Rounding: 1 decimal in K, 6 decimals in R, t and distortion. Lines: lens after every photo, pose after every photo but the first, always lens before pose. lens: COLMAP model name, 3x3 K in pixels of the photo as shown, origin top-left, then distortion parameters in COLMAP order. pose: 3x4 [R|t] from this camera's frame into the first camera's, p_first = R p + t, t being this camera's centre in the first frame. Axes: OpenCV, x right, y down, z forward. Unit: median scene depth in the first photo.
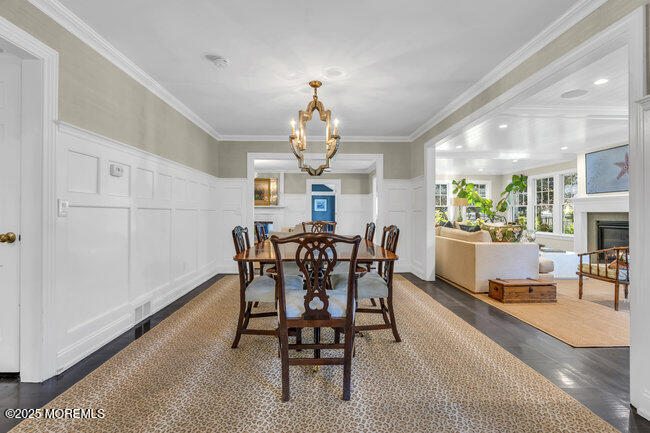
lens RADIAL K [[308.0, 0, 323.7], [0, 308.0, 210.9], [0, 0, 1]] dist [-0.003216, 0.000313]
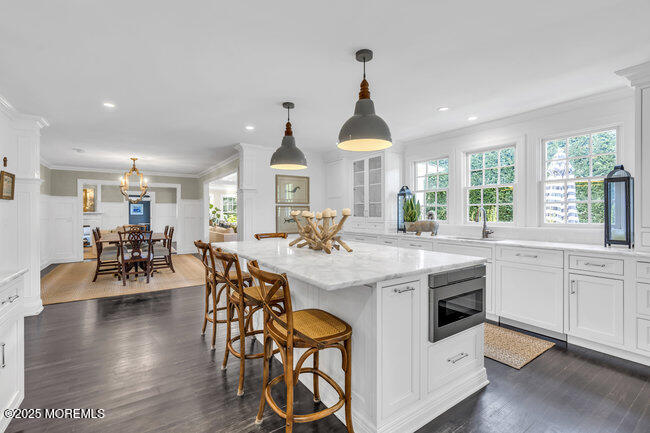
lens RADIAL K [[295.6, 0, 324.0], [0, 295.6, 213.0], [0, 0, 1]] dist [-0.009651, -0.000216]
pose [[0.848460, 0.000008, 0.529260, 0.005748], [-0.005028, 0.999955, 0.008045, -0.062269], [-0.529236, -0.009487, 0.848422, -1.142721]]
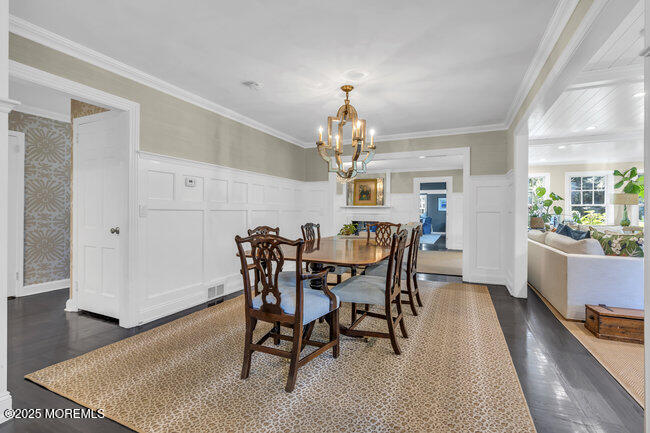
lens RADIAL K [[308.0, 0, 323.7], [0, 308.0, 210.9], [0, 0, 1]] dist [-0.003216, 0.000313]
pose [[0.897730, 0.001865, -0.440543, 0.299694], [-0.000199, 0.999993, 0.003828, -0.008773], [0.440547, -0.003349, 0.897723, 0.042805]]
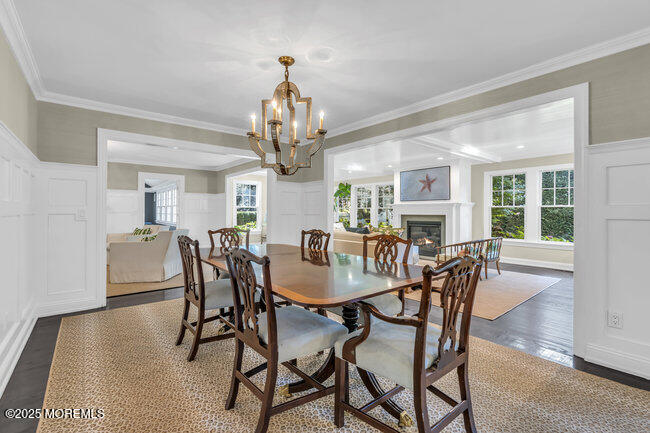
lens RADIAL K [[295.6, 0, 324.0], [0, 295.6, 213.0], [0, 0, 1]] dist [-0.009651, -0.000216]
pose [[0.792682, 0.001273, 0.609634, -0.356126], [-0.007324, 0.999946, 0.007435, -0.017190], [-0.609591, -0.010358, 0.792648, 0.275841]]
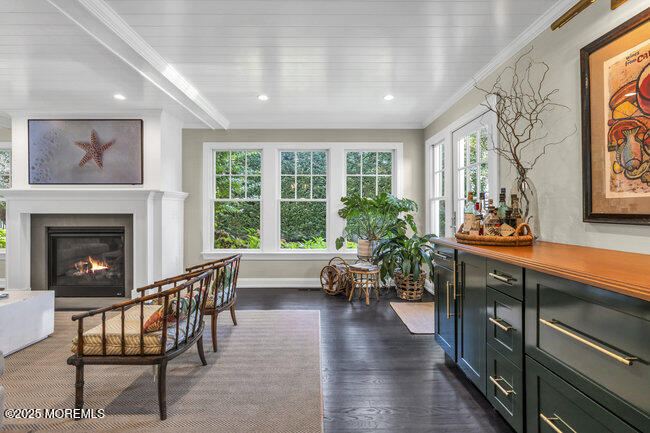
lens RADIAL K [[308.0, 0, 323.7], [0, 308.0, 210.9], [0, 0, 1]] dist [-0.003216, 0.000313]
pose [[0.023594, 0.003968, 0.999714, 0.411953], [-0.007371, 0.999966, -0.003795, -0.005563], [-0.999694, -0.007279, 0.023623, 0.646726]]
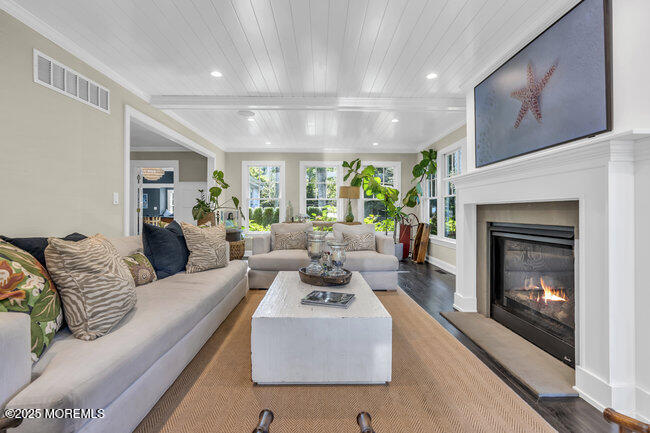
lens RADIAL K [[308.0, 0, 323.7], [0, 308.0, 210.9], [0, 0, 1]] dist [-0.003216, 0.000313]
pose [[0.999786, -0.000459, -0.020662, 1.028580], [0.000586, 0.999981, 0.006162, 0.018522], [0.020659, -0.006173, 0.999768, 0.826124]]
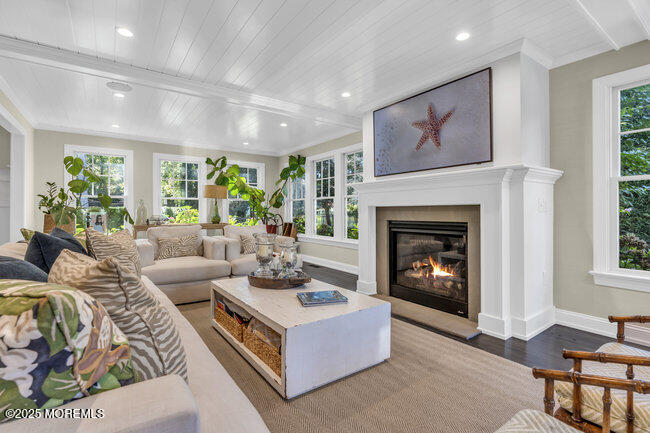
lens RADIAL K [[308.0, 0, 323.7], [0, 308.0, 210.9], [0, 0, 1]] dist [-0.003216, 0.000313]
pose [[0.834120, -0.001749, 0.551581, 0.716171], [-0.001205, 0.999987, 0.004993, 0.016344], [-0.551582, -0.004829, 0.834106, 0.902890]]
